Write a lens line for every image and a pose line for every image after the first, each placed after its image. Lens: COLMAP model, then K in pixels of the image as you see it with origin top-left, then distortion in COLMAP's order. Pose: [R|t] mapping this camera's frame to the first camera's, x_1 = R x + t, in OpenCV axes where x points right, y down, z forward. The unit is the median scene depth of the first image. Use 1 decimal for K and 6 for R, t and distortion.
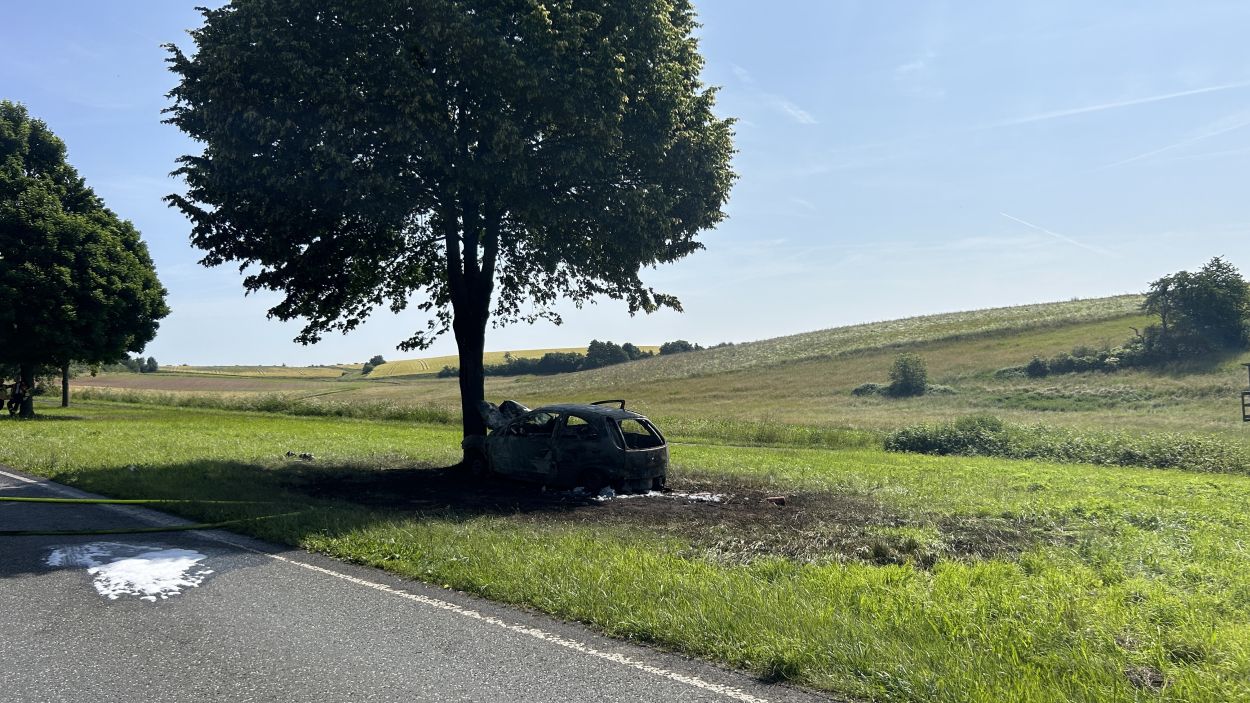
lens RADIAL K [[939.2, 0, 625.0], [0, 939.2, 351.5], [0, 0, 1]] dist [0.061567, -0.096095]
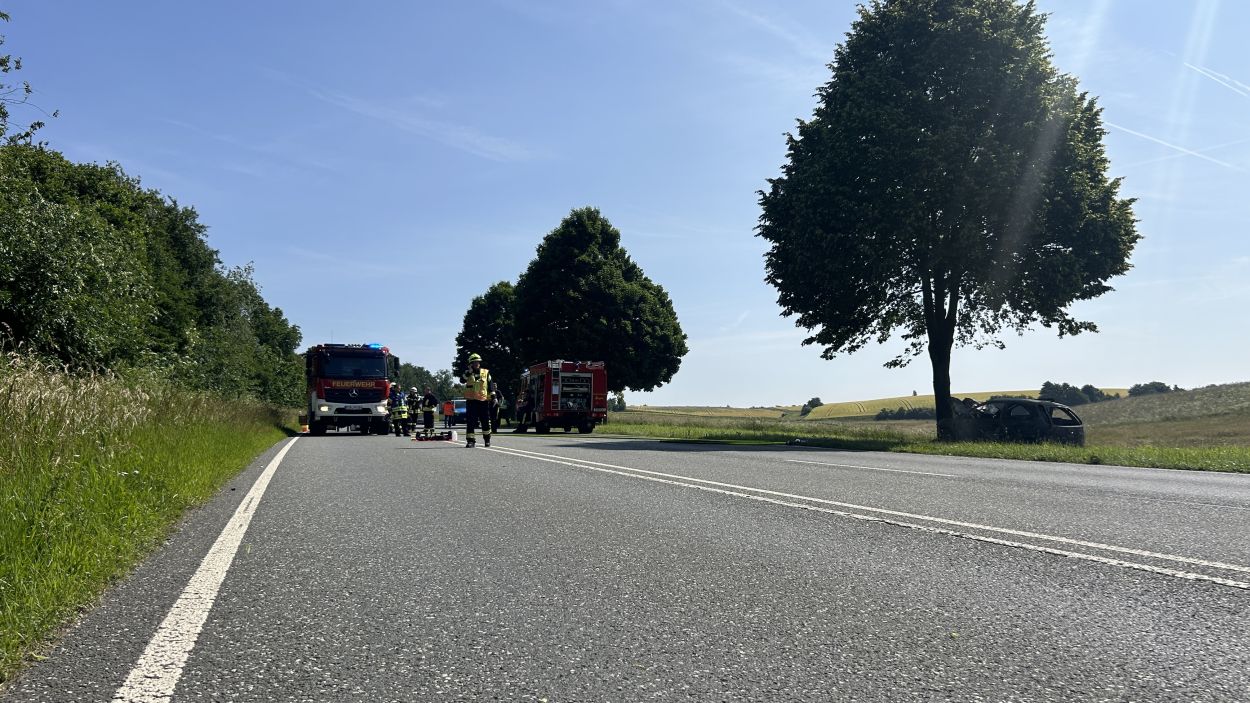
lens RADIAL K [[938.1, 0, 632.2], [0, 938.1, 355.5], [0, 0, 1]] dist [0.078722, -0.114173]
pose [[0.902151, -0.015588, -0.431138, 0.017554], [-0.002516, 0.999140, -0.041389, 0.019036], [0.431413, 0.038424, 0.901336, -0.231159]]
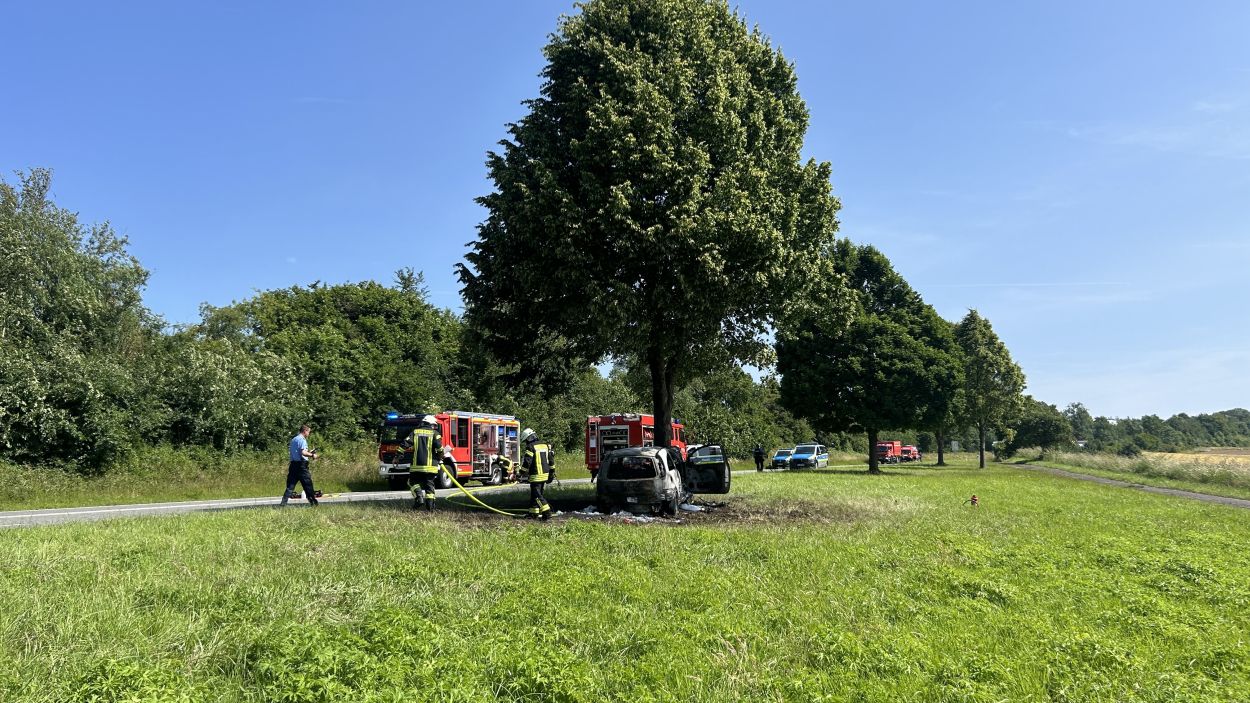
lens RADIAL K [[938.1, 0, 632.2], [0, 938.1, 355.5], [0, 0, 1]] dist [0.078722, -0.114173]
pose [[0.407614, -0.107664, -0.906785, 0.414014], [0.043010, 0.994187, -0.098708, 0.021933], [0.912141, 0.001234, 0.409875, 0.163508]]
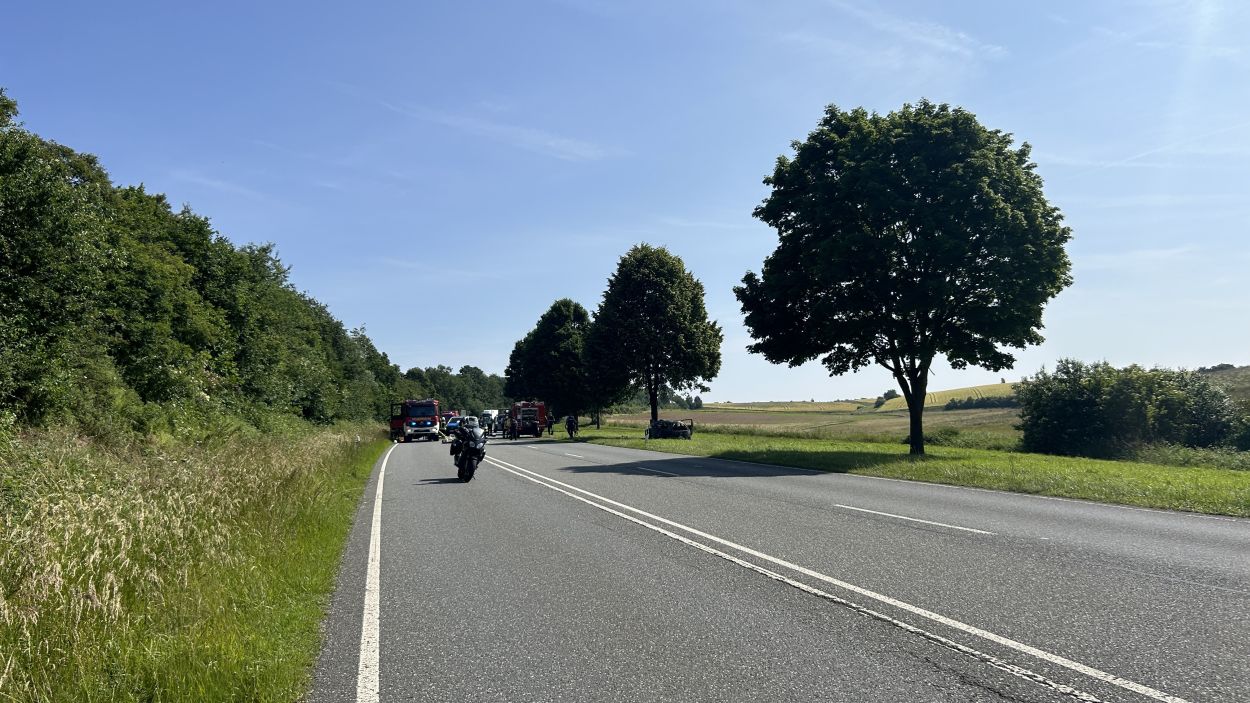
lens RADIAL K [[933.7, 0, 609.0], [0, 933.7, 352.6], [0, 0, 1]] dist [0.100750, -0.000877]
pose [[0.841796, -0.049300, -0.537540, 0.650455], [0.030862, 0.998587, -0.043255, -0.022632], [0.538913, 0.019822, 0.842128, -0.851417]]
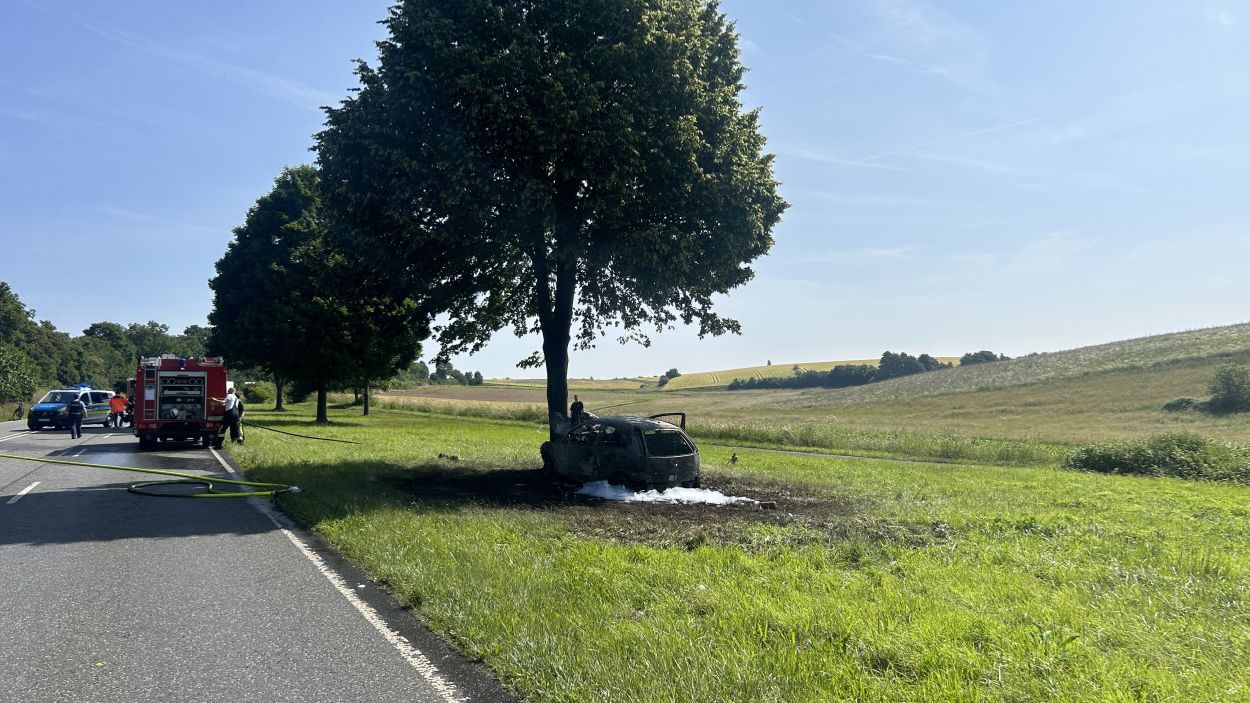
lens RADIAL K [[938.1, 0, 632.2], [0, 938.1, 355.5], [0, 0, 1]] dist [0.078722, -0.114173]
pose [[0.953729, -0.010083, -0.300498, 0.108798], [0.007374, 0.999921, -0.010148, -0.002351], [0.300576, 0.007463, 0.953729, -0.032880]]
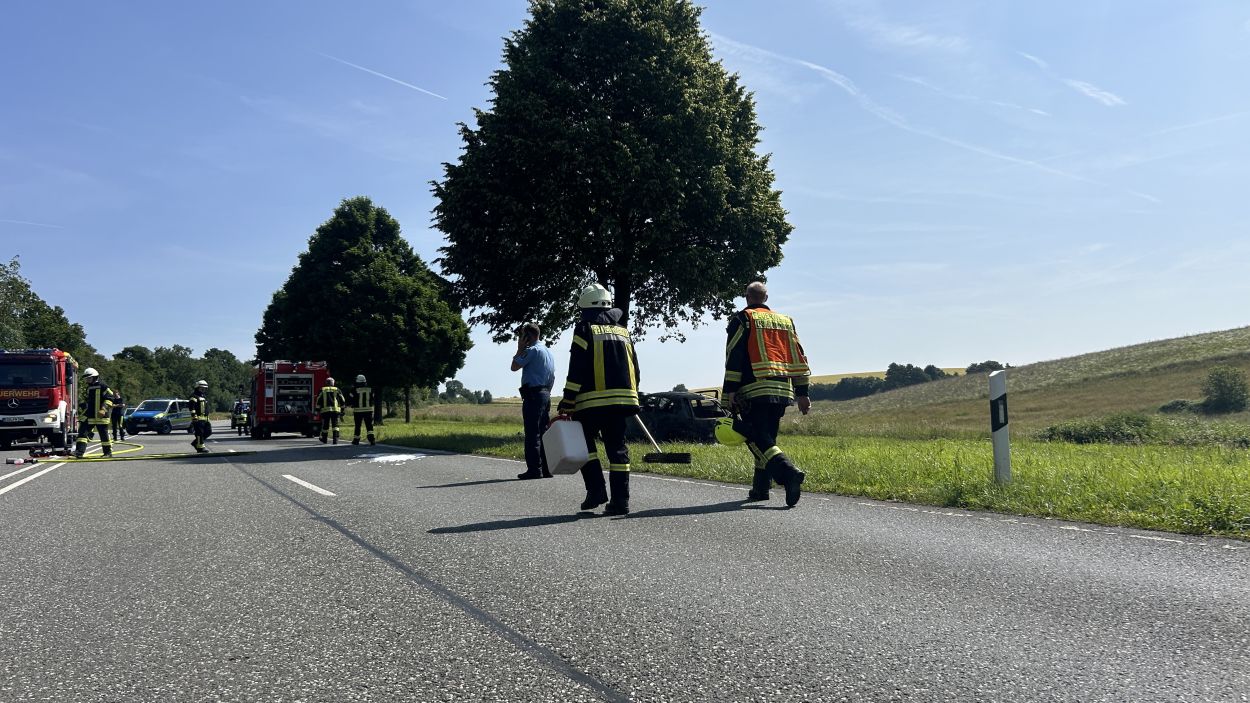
lens RADIAL K [[939.6, 0, 626.5], [0, 939.6, 354.9], [0, 0, 1]] dist [0.076152, -0.113088]
pose [[0.949682, -0.031913, -0.311587, 0.126003], [0.023958, 0.999283, -0.029326, 0.014092], [0.312299, 0.020385, 0.949765, -0.166858]]
